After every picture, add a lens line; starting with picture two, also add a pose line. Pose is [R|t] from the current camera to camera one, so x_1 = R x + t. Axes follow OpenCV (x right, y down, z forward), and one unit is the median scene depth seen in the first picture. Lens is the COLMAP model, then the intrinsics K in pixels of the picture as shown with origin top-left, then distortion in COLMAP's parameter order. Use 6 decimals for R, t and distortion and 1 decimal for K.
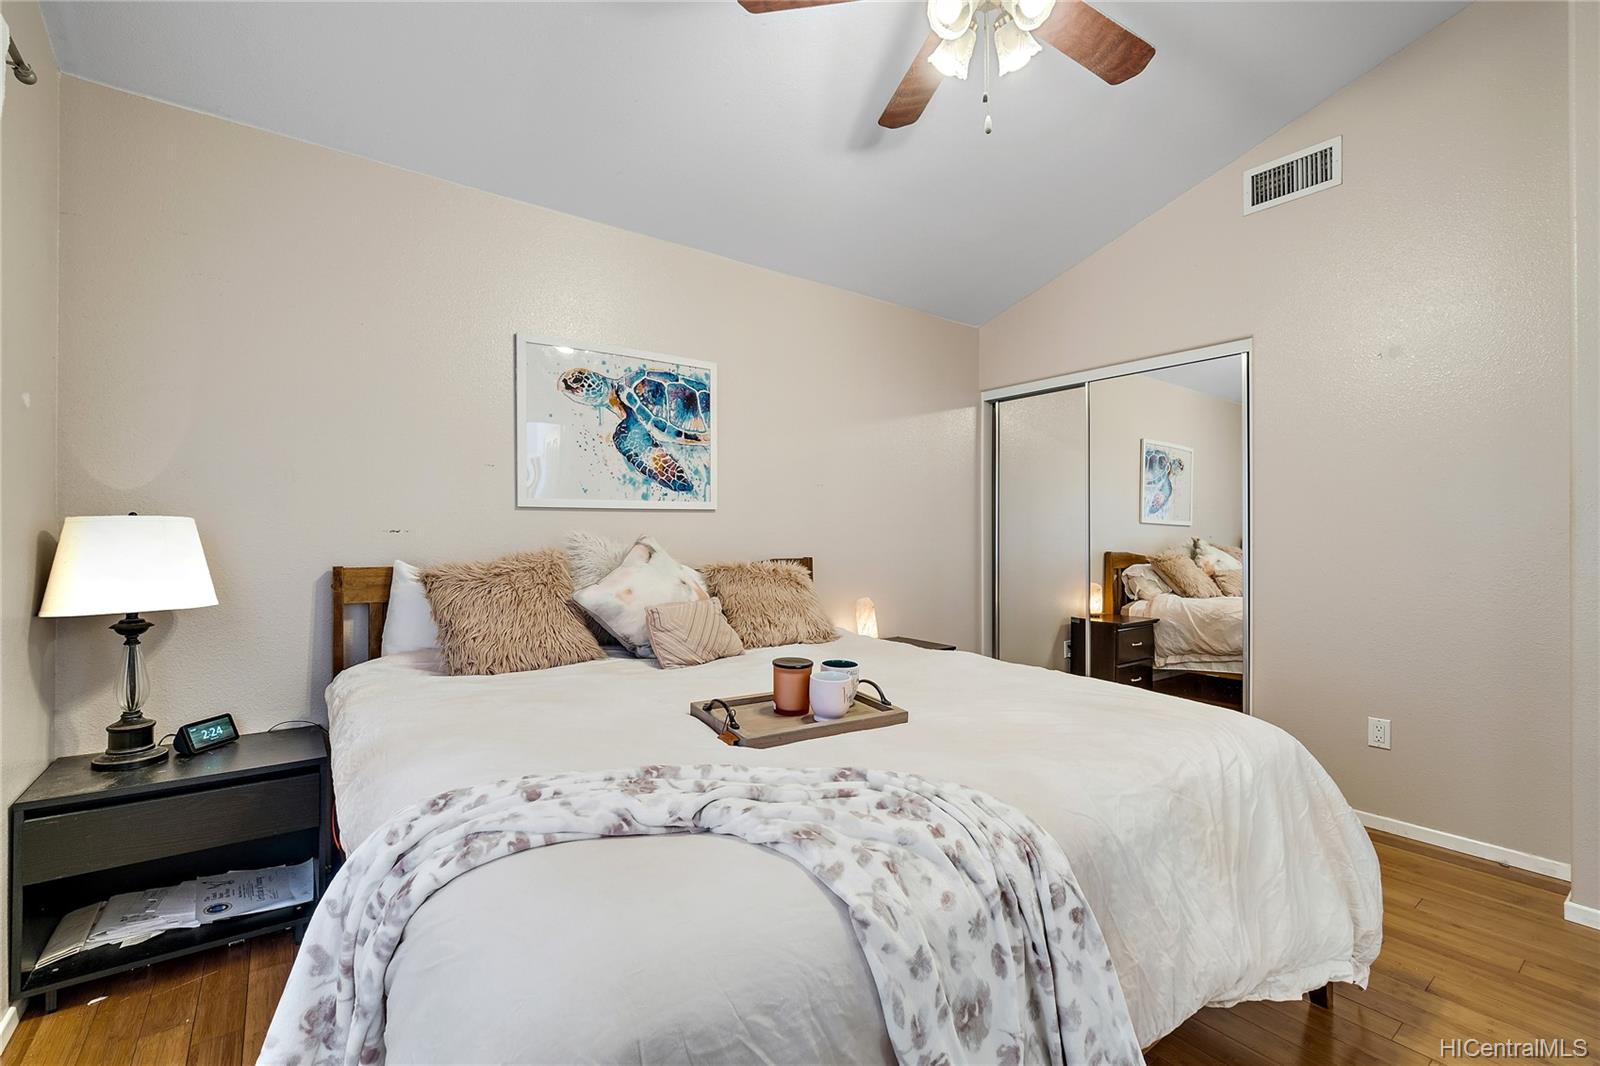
lens RADIAL K [[689.9, 0, 794.4], [0, 689.9, 529.6], [0, 0, 1]] dist [-0.002667, -0.000223]
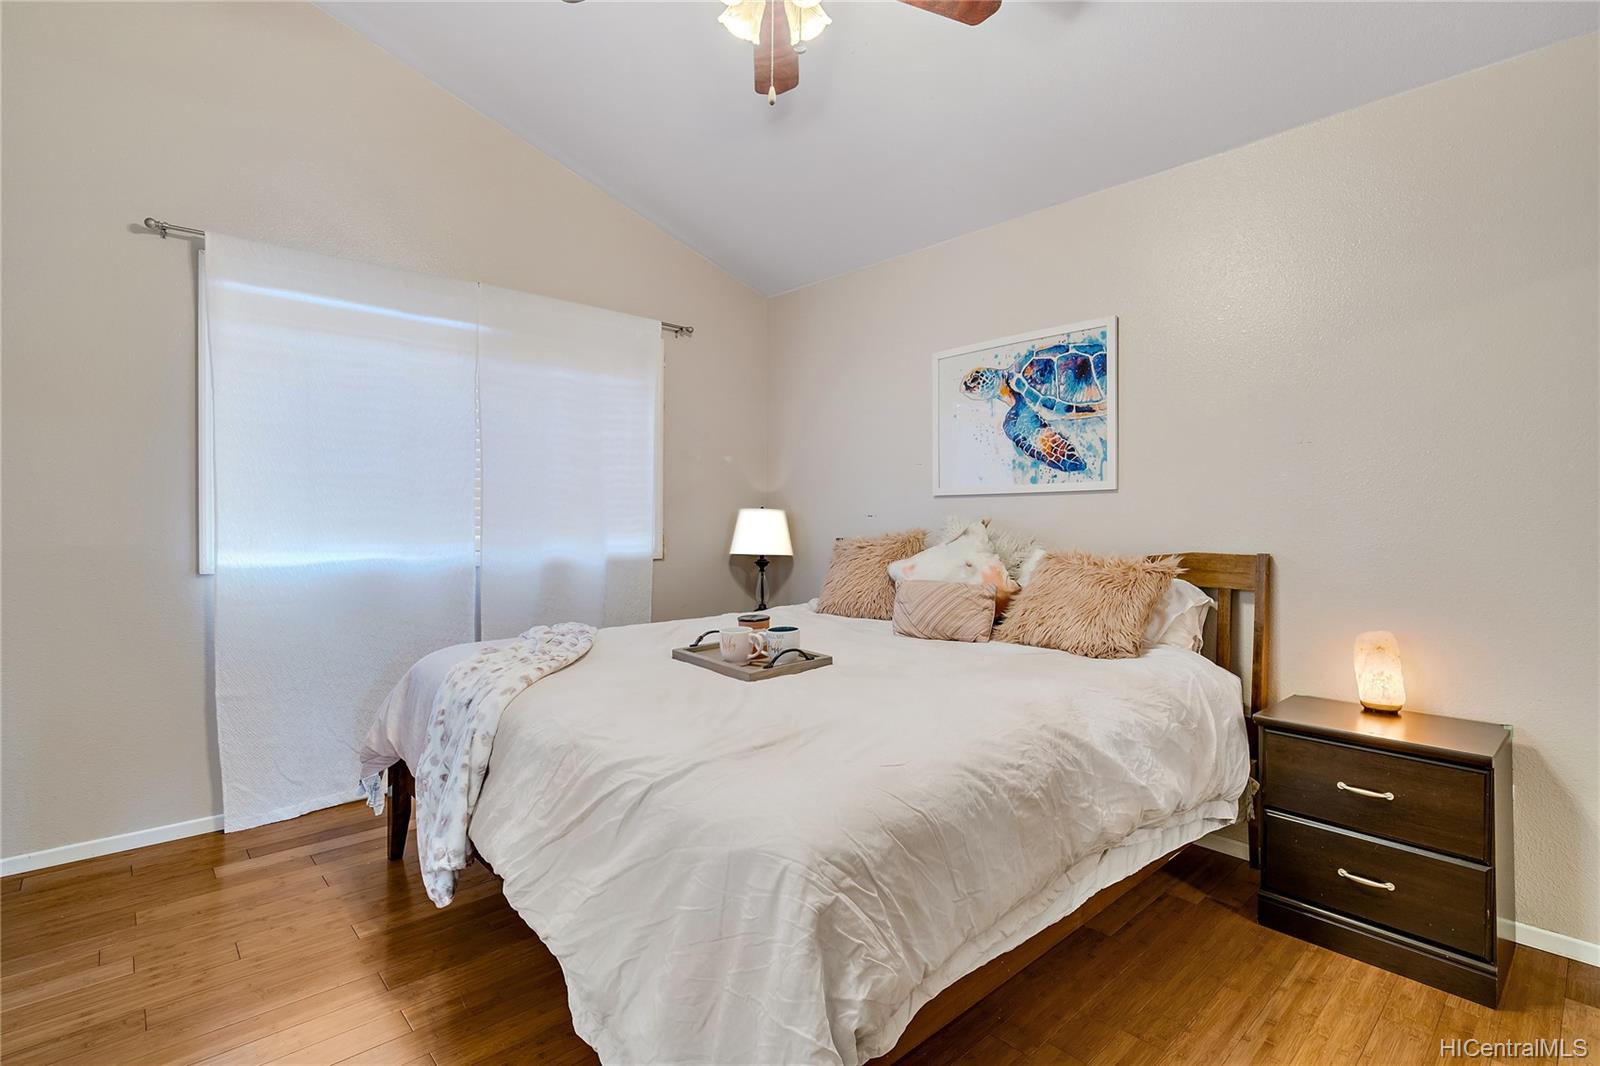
lens RADIAL K [[767.5, 0, 799.5], [0, 767.5, 527.7], [0, 0, 1]] dist [0.000244, 0.000013]
pose [[0.092966, 0.010393, -0.995615, 0.833643], [-0.000452, 0.999946, 0.010396, 0.008597], [0.995669, -0.000516, 0.092966, 0.563324]]
